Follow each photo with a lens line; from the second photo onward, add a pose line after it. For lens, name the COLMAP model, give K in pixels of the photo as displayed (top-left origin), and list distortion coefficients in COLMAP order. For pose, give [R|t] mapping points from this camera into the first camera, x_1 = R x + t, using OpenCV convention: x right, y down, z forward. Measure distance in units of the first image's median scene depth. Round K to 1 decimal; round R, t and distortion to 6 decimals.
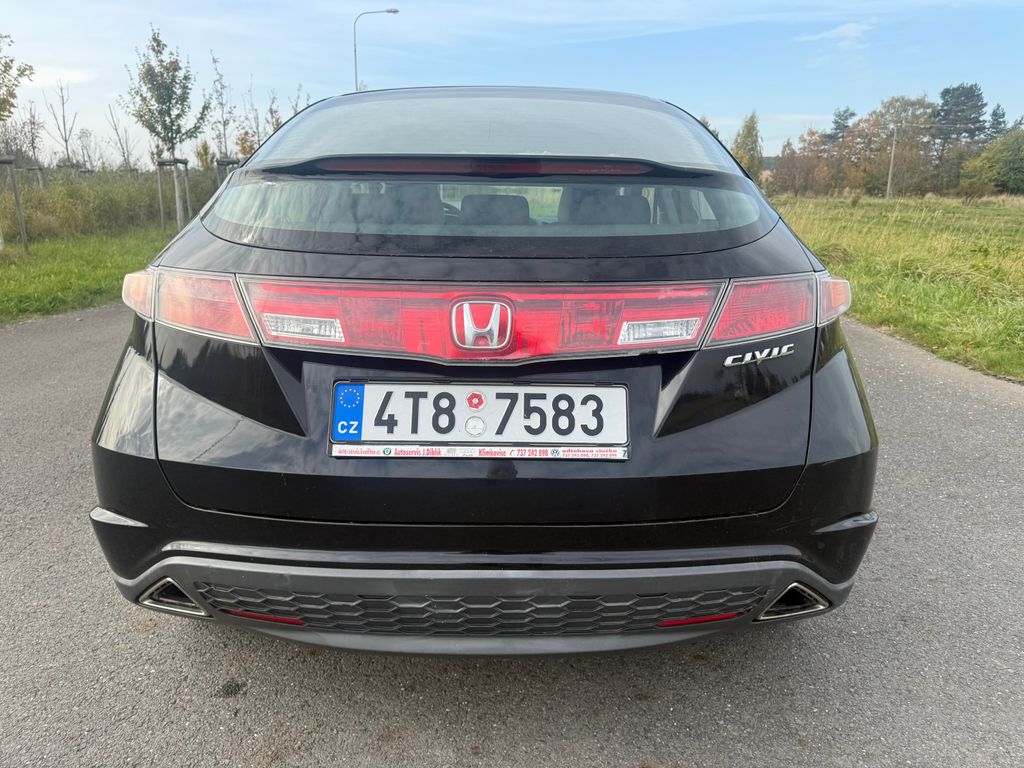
lens RADIAL K [[723.2, 0, 509.7], [0, 723.2, 381.6], [0, 0, 1]] dist [0.043525, -0.050392]
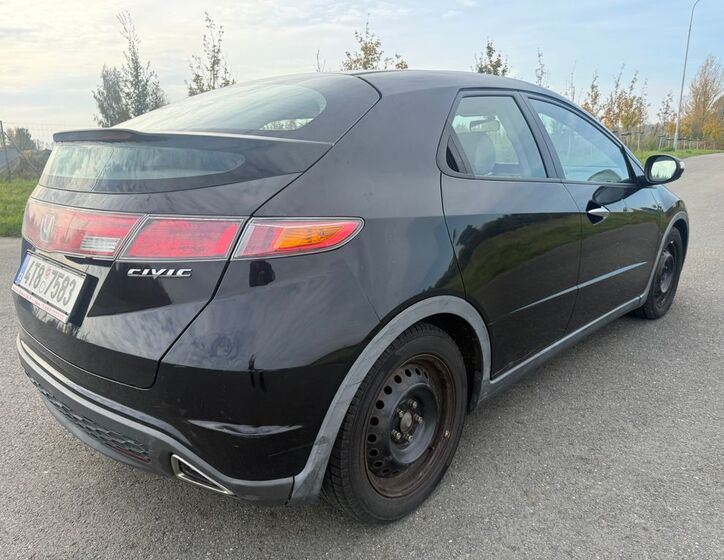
lens RADIAL K [[529.4, 0, 363.9], [0, 529.4, 276.3], [0, 0, 1]] dist [0.009958, -0.009069]
pose [[0.728003, 0.149435, -0.669090, 1.262292], [-0.160162, 0.986020, 0.045954, -0.134276], [0.666604, 0.073708, 0.741759, 0.529143]]
